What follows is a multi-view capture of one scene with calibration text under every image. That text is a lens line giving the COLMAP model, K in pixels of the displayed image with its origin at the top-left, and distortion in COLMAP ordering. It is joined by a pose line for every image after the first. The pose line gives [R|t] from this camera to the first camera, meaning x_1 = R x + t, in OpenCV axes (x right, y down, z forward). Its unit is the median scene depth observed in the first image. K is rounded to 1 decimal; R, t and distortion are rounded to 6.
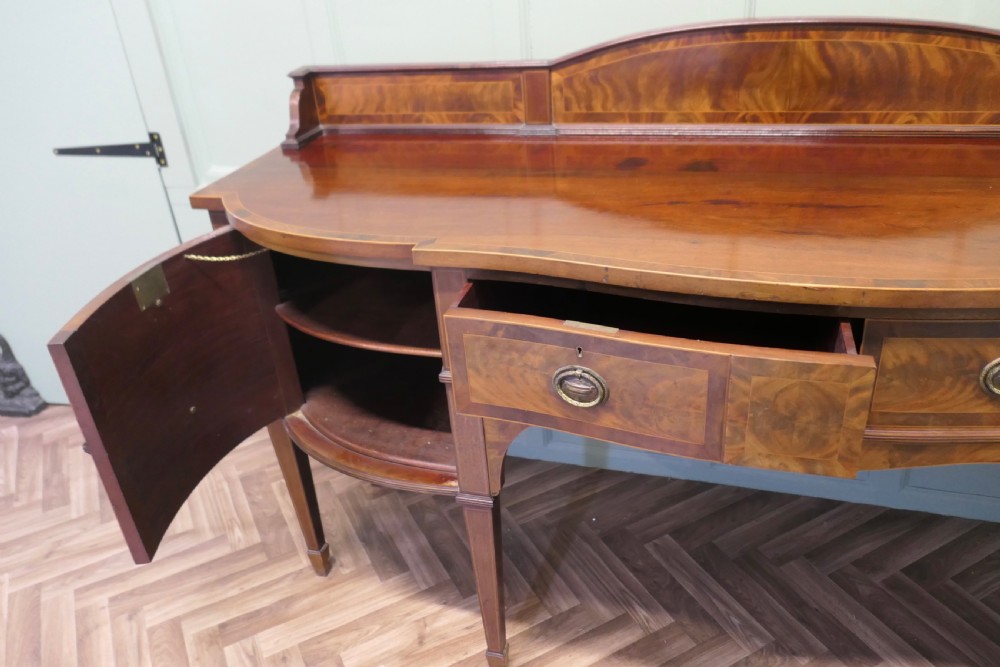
lens RADIAL K [[792.4, 0, 504.7], [0, 792.4, 334.2], [0, 0, 1]] dist [-0.027885, 0.011098]
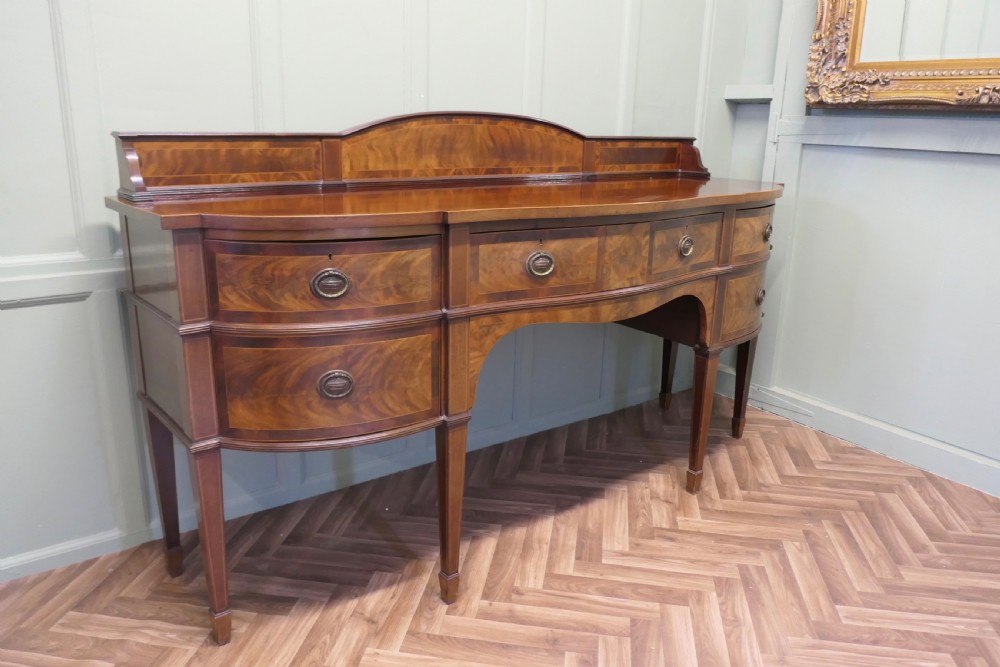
lens RADIAL K [[761.5, 0, 501.2], [0, 761.5, 333.7], [0, 0, 1]] dist [-0.020061, 0.000724]
pose [[0.578917, -0.136353, 0.803905, -0.821346], [0.339273, 0.936801, -0.085428, 0.171468], [-0.741450, 0.322199, 0.588591, 0.126301]]
